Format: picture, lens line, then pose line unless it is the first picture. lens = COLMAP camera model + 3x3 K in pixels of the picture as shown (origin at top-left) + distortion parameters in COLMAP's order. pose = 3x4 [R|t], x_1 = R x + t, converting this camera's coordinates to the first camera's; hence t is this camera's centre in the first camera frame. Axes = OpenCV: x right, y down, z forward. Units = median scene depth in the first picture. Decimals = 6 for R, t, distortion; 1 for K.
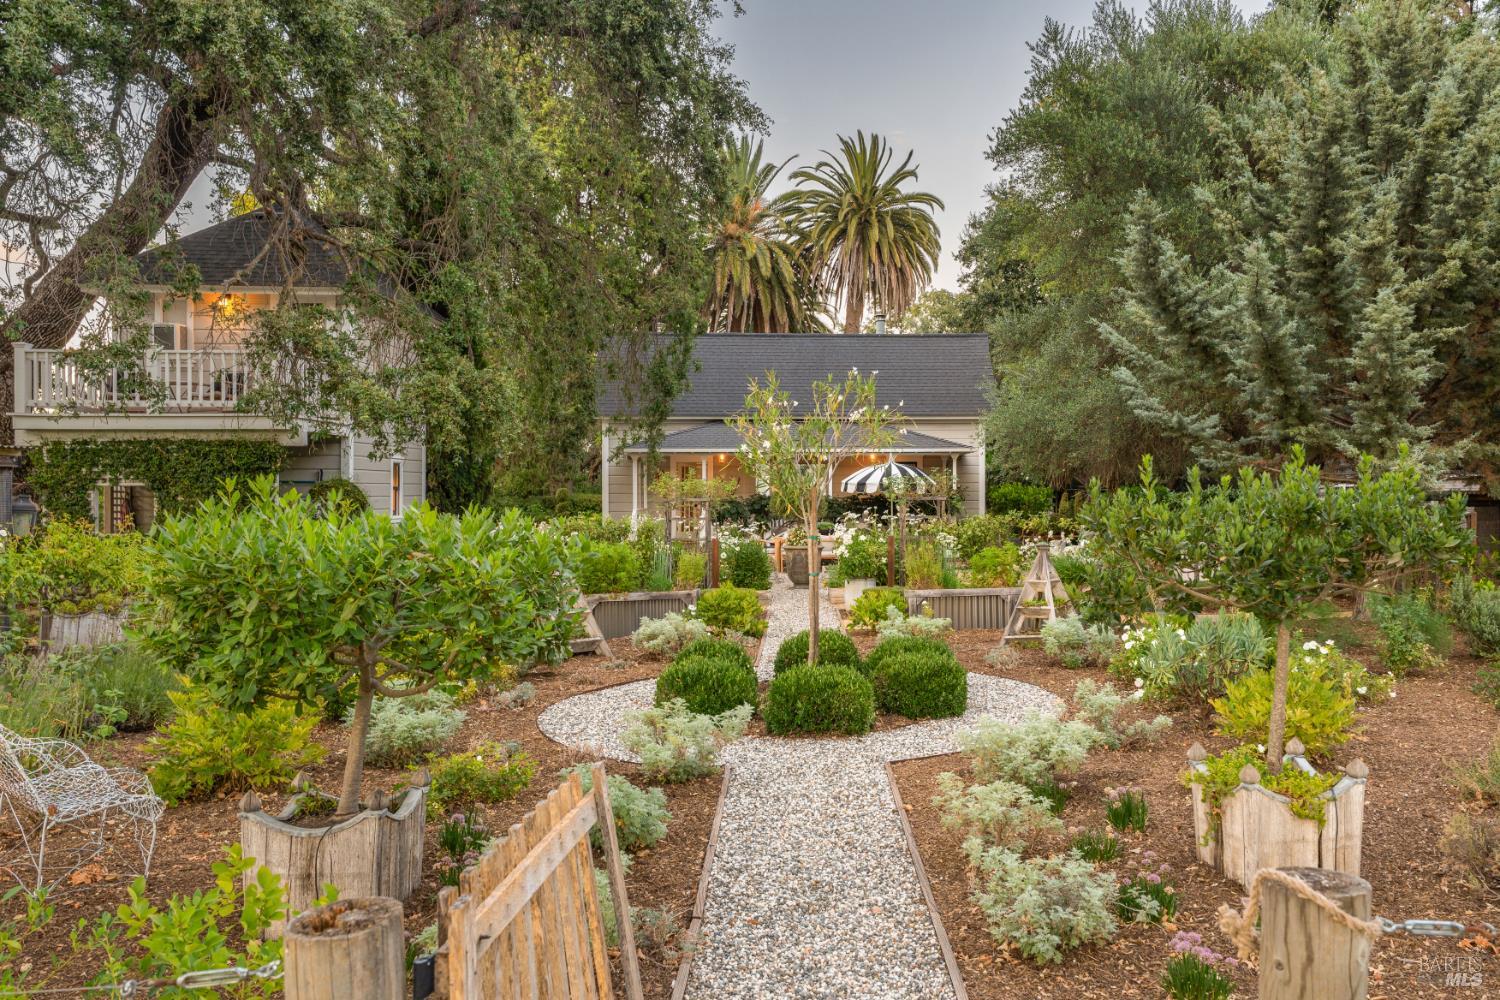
lens RADIAL K [[1122.7, 0, 749.0], [0, 1122.7, 501.6], [0, 0, 1]] dist [0.000312, 0.000003]
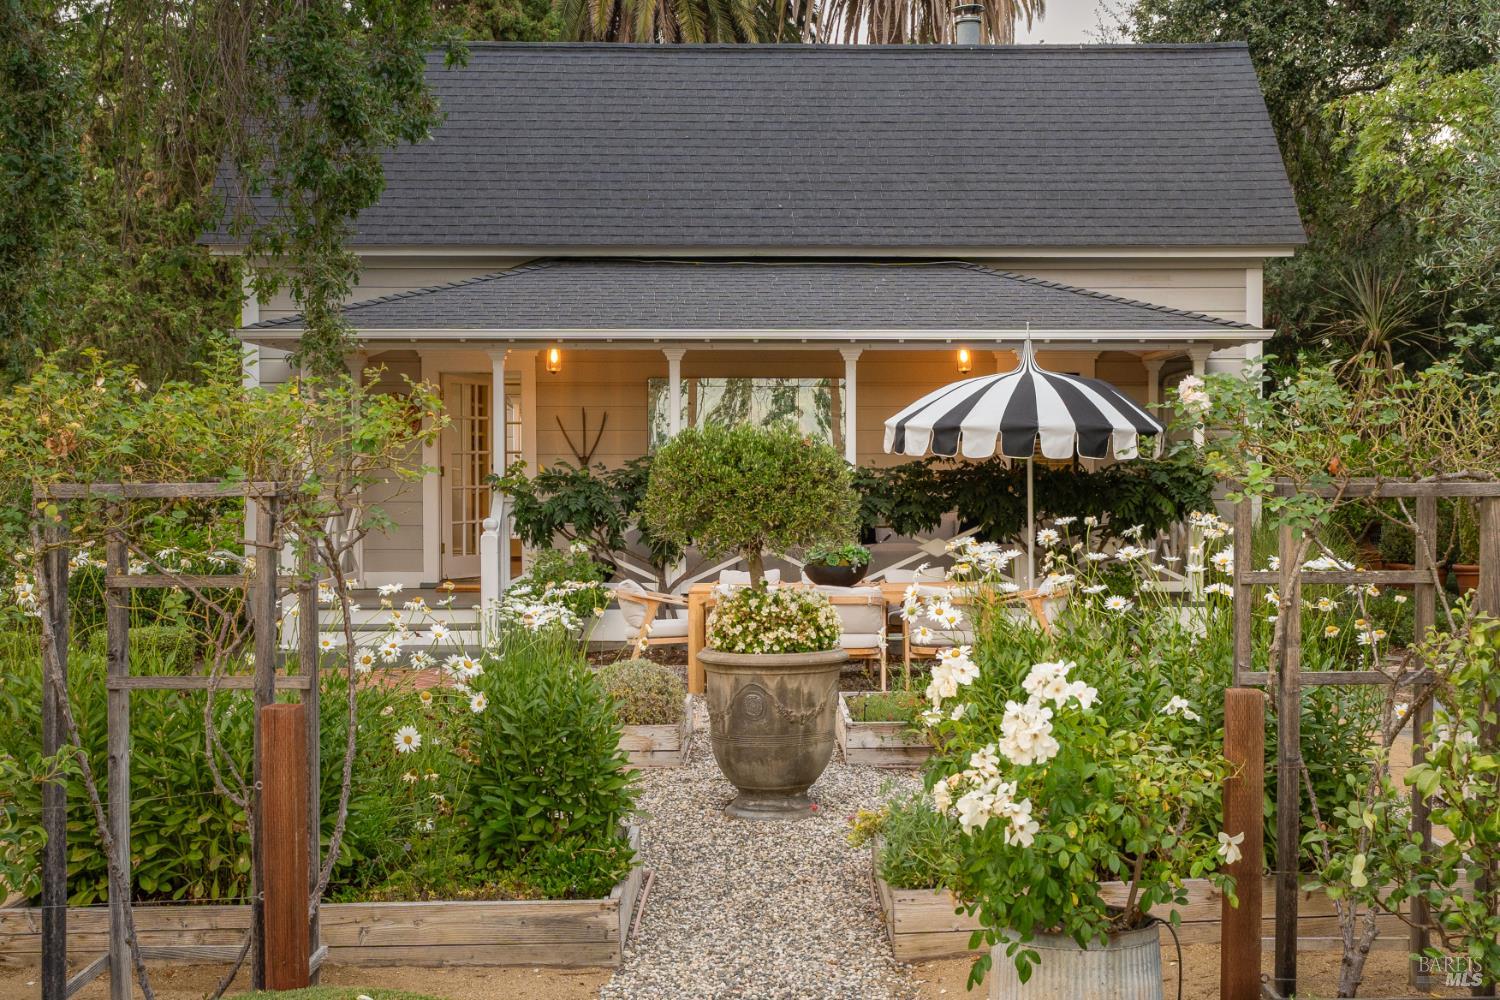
lens RADIAL K [[1816.8, 0, 750.4], [0, 1816.8, 498.8], [0, 0, 1]] dist [0.000270, 0.000000]
pose [[0.999436, -0.001821, 0.033528, 0.022759], [0.001274, 0.999866, 0.016314, -0.003566], [-0.033553, -0.016262, 0.999305, 0.446780]]
